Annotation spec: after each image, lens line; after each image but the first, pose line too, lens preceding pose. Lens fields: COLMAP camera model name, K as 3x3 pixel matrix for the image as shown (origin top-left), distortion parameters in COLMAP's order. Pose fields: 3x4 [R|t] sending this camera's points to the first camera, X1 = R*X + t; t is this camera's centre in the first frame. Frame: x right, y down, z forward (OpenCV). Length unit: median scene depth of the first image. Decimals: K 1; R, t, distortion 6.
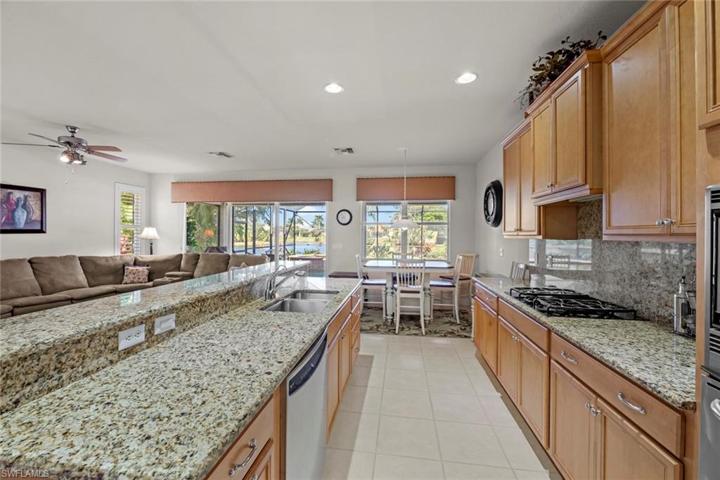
lens RADIAL K [[295.5, 0, 360.0], [0, 295.5, 237.8], [0, 0, 1]] dist [-0.001247, -0.000980]
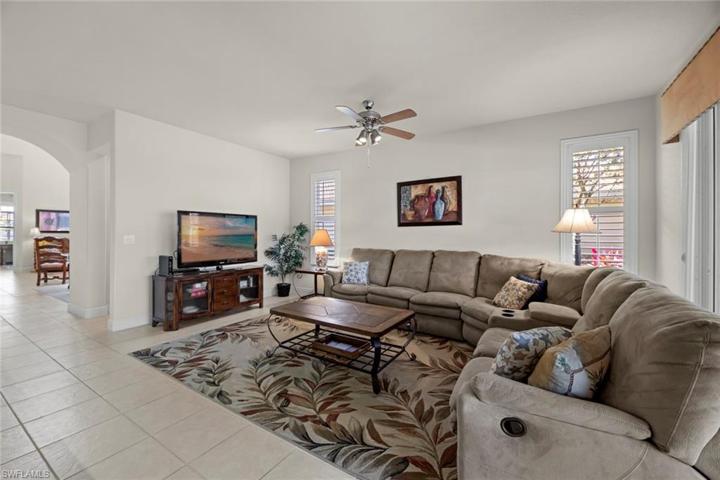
lens RADIAL K [[295.5, 0, 360.0], [0, 295.5, 237.8], [0, 0, 1]] dist [-0.001247, -0.000980]
pose [[-0.406321, 0.005111, -0.913716, -0.125742], [-0.015082, 0.999811, 0.012299, 0.017430], [0.913606, 0.018778, -0.406167, 1.114112]]
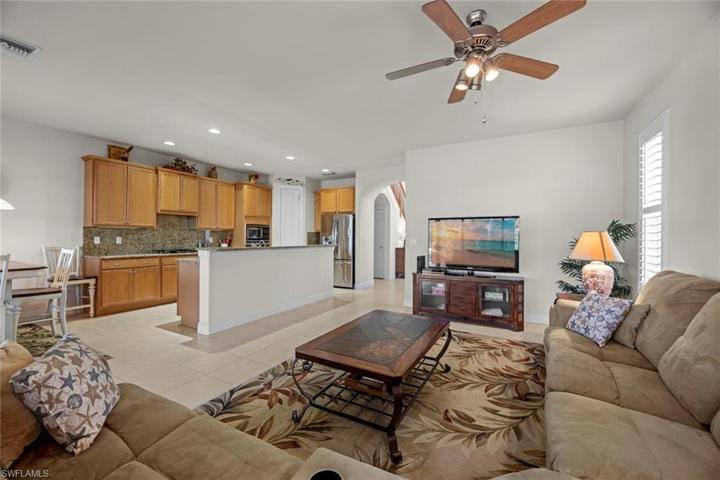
lens RADIAL K [[295.5, 0, 360.0], [0, 295.5, 237.8], [0, 0, 1]] dist [-0.001247, -0.000980]
pose [[-0.931417, -0.015623, 0.363619, -0.825078], [-0.012336, 0.999859, 0.011362, 0.016111], [-0.363745, 0.006097, -0.931479, 1.302284]]
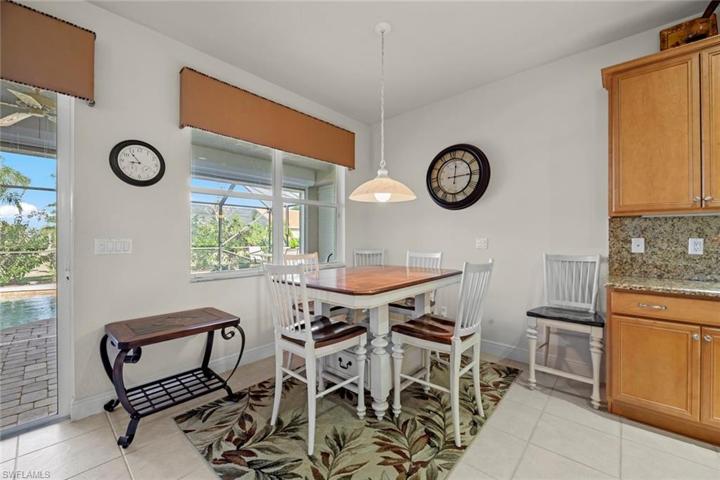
lens RADIAL K [[287.4, 0, 360.0], [0, 287.4, 240.0], [0, 0, 1]] dist [0.000491, -0.000098]
pose [[0.566142, -0.011305, 0.824230, -0.249563], [0.011862, 0.999914, 0.005568, 0.030737], [-0.824223, 0.006625, 0.566227, 0.786167]]
